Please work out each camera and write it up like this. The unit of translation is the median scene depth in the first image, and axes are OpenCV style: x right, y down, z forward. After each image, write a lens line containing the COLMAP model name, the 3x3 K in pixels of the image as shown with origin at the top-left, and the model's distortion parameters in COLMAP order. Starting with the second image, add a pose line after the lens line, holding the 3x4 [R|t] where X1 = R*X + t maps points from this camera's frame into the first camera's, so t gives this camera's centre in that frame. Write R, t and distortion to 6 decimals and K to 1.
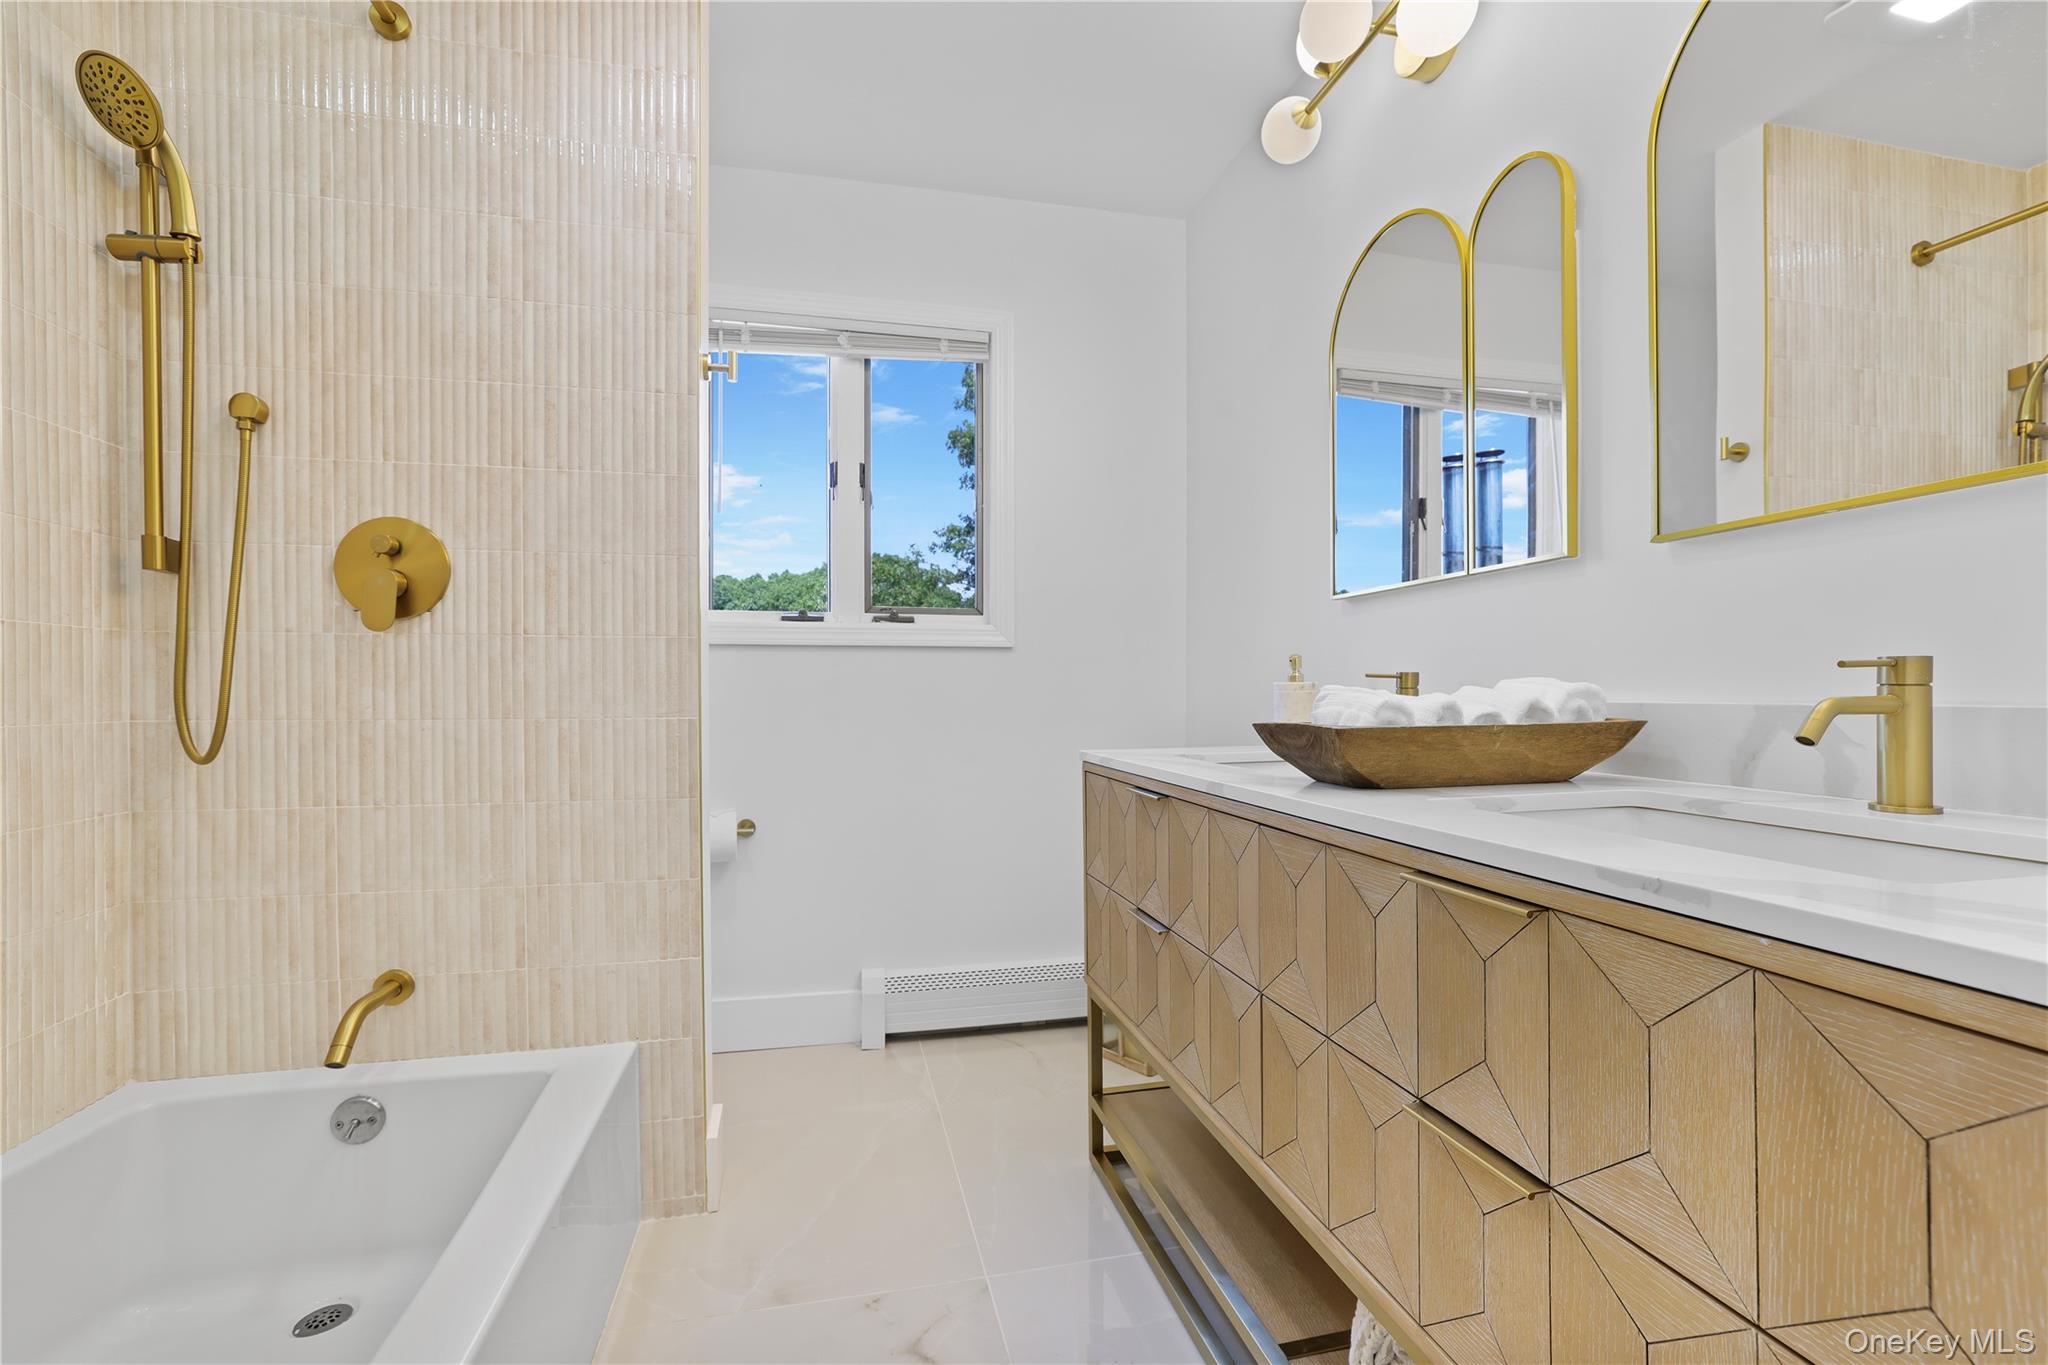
lens RADIAL K [[870.4, 0, 1018.0], [0, 870.4, 689.3], [0, 0, 1]] dist [-0.021587, 0.012054]
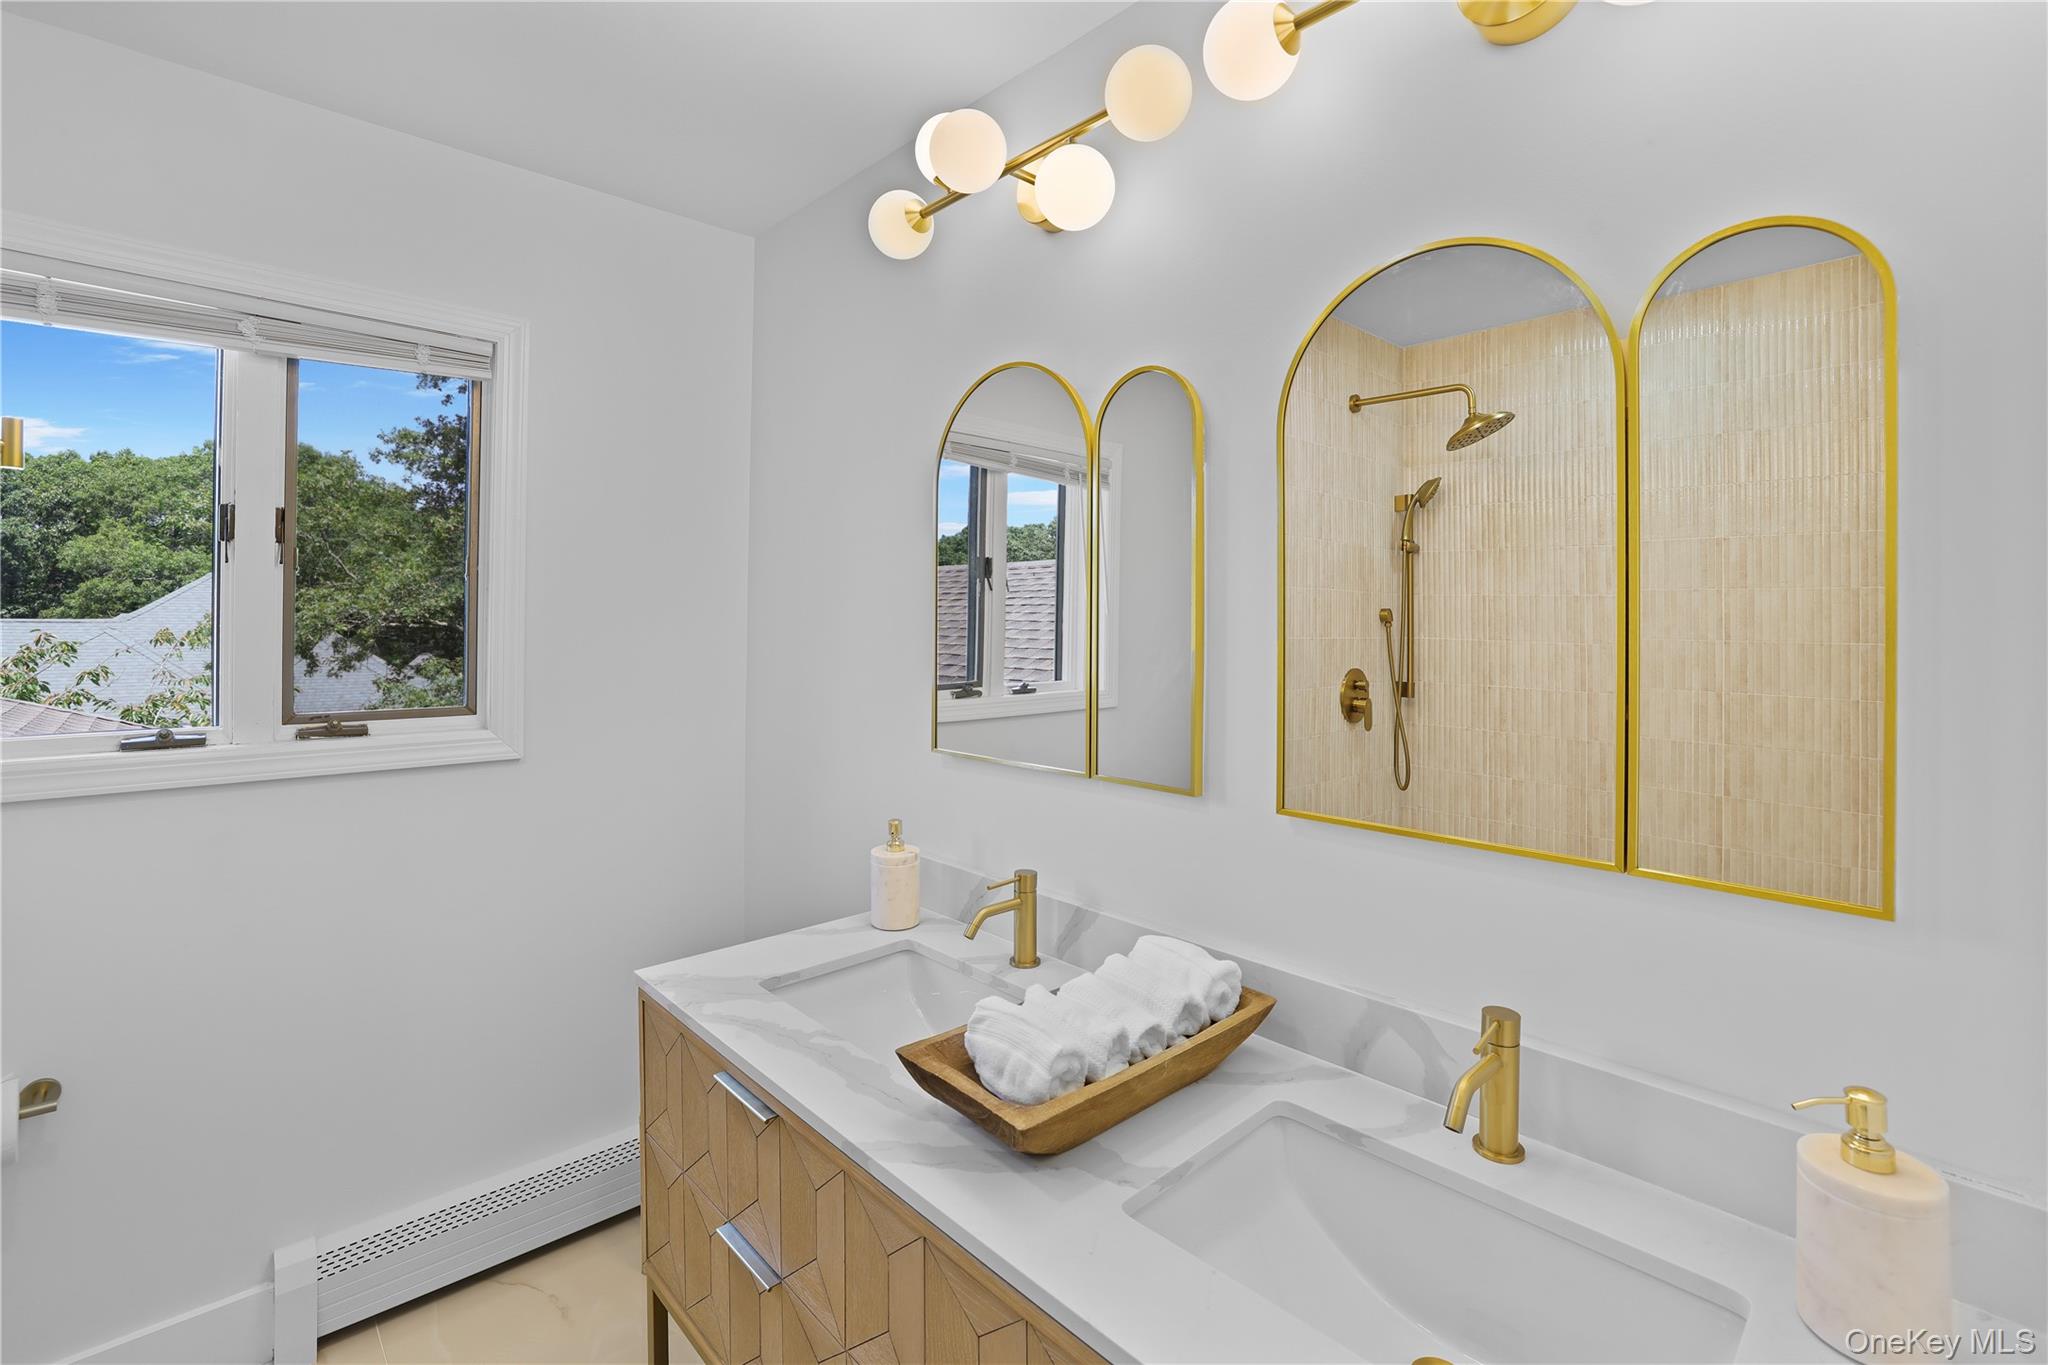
lens RADIAL K [[920.7, 0, 1016.2], [0, 920.7, 621.6], [0, 0, 1]] dist [-0.041939, 0.014616]
pose [[0.867078, 0.010464, 0.498063, -0.030103], [-0.007366, 0.999939, -0.008184, -0.173685], [-0.498119, 0.003427, 0.867102, 0.100582]]
